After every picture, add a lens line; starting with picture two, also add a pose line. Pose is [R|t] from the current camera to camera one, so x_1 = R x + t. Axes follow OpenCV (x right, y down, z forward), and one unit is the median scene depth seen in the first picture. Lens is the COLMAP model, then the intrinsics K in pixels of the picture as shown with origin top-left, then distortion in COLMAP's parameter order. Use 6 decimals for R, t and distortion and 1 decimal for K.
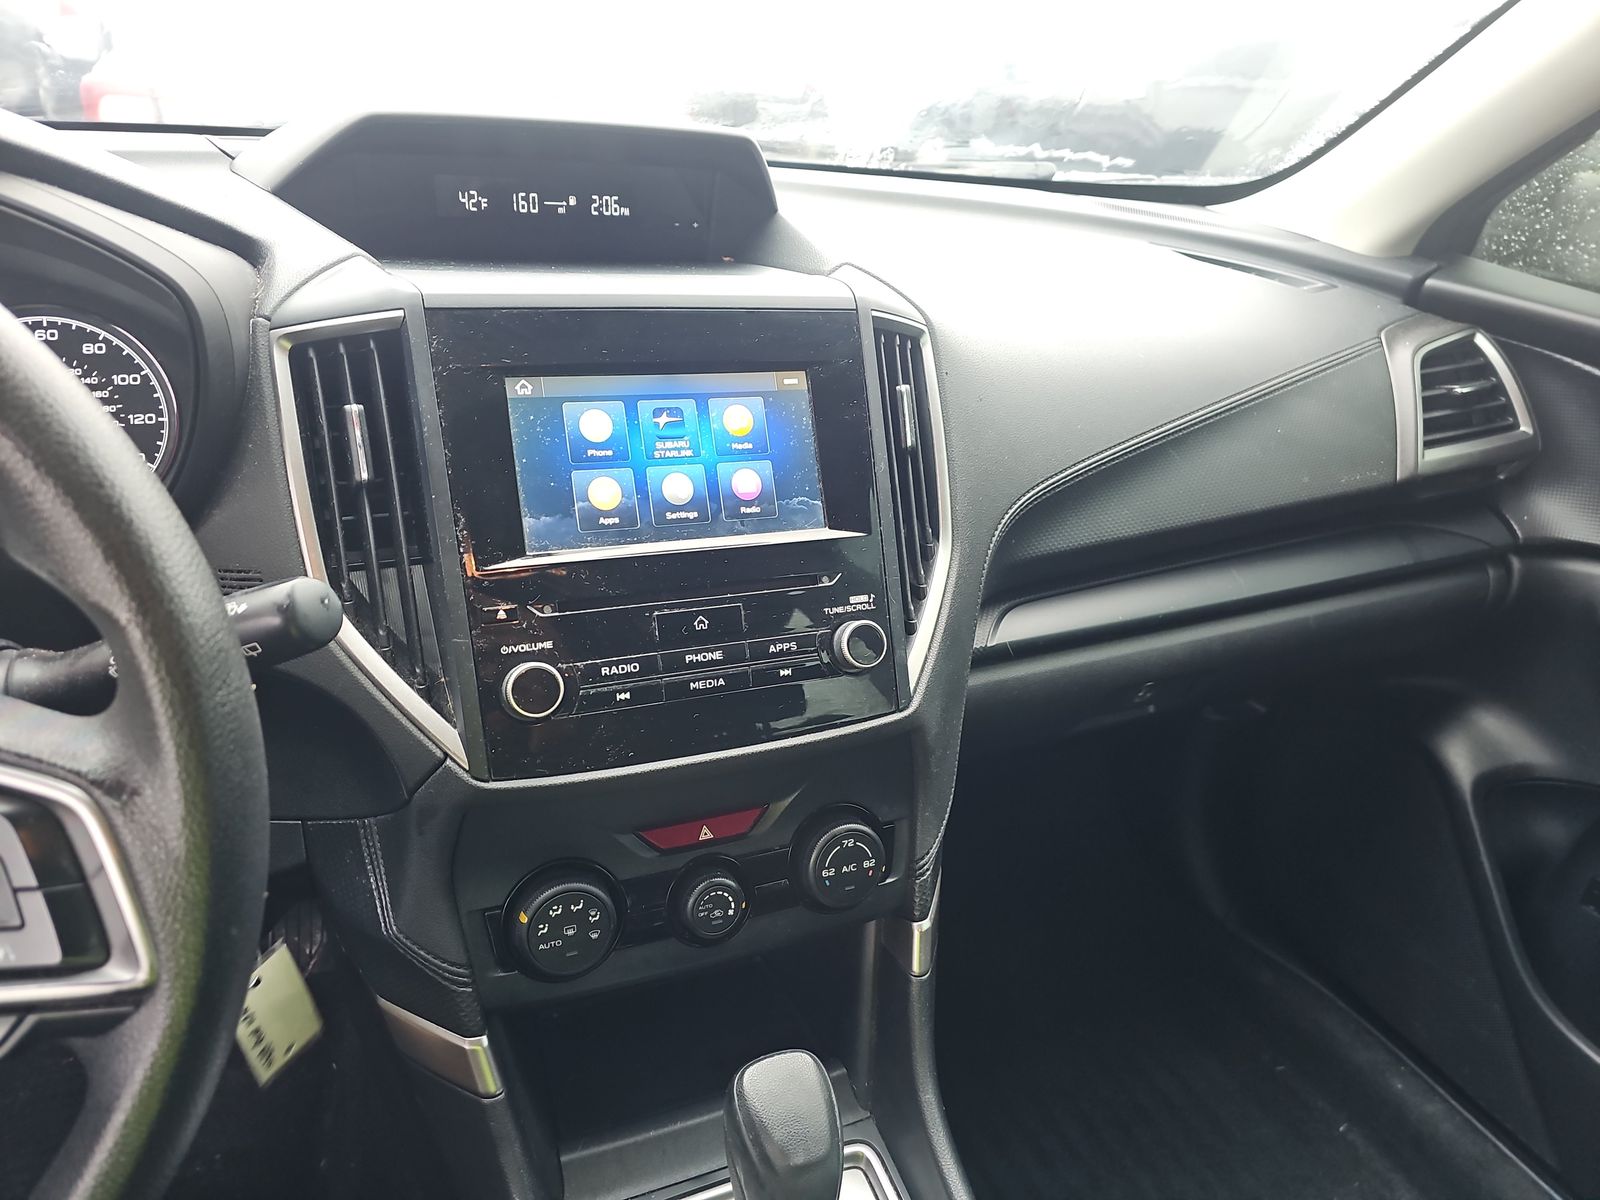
lens RADIAL K [[1089.7, 0, 829.8], [0, 1089.7, 597.6], [0, 0, 1]] dist [0.092824, -0.093554]
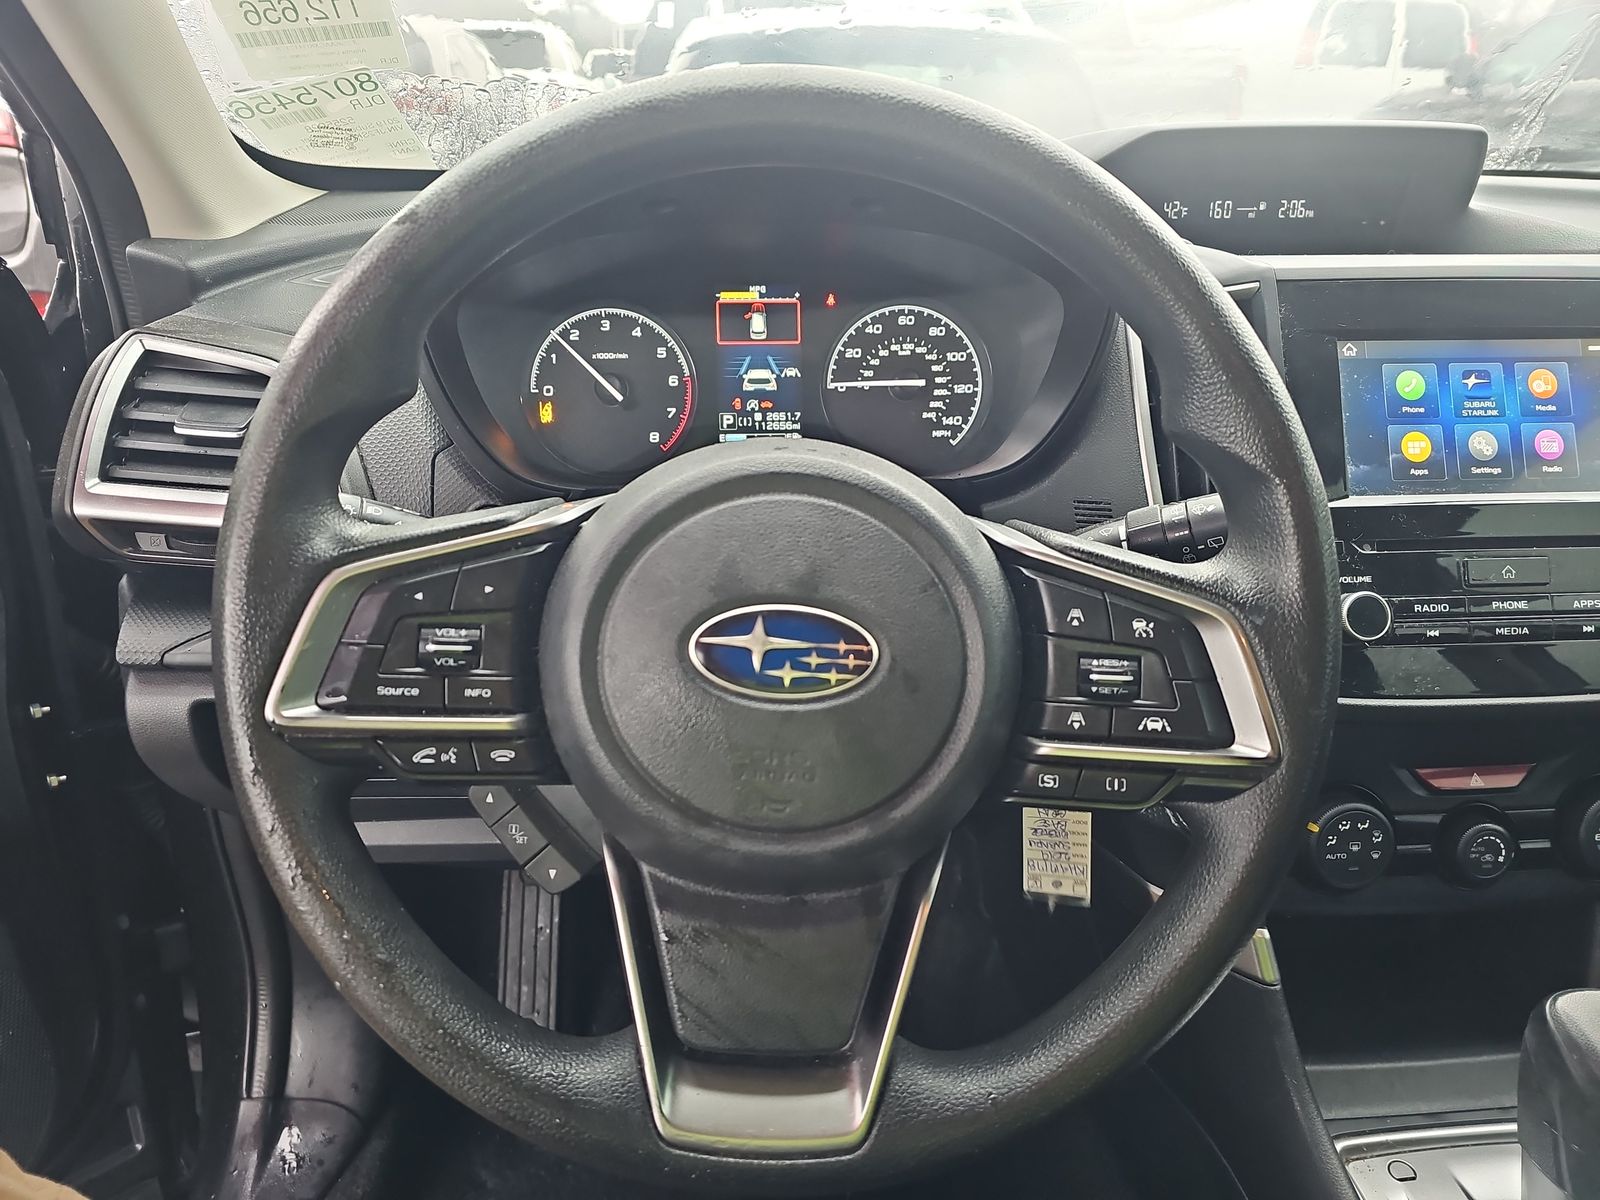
lens RADIAL K [[1089.7, 0, 829.8], [0, 1089.7, 597.6], [0, 0, 1]] dist [0.092824, -0.093554]
pose [[0.949598, 0.066646, -0.306302, -0.399460], [-0.079546, 0.996385, -0.029814, 0.128531], [0.303208, 0.052676, 0.951467, -0.205166]]
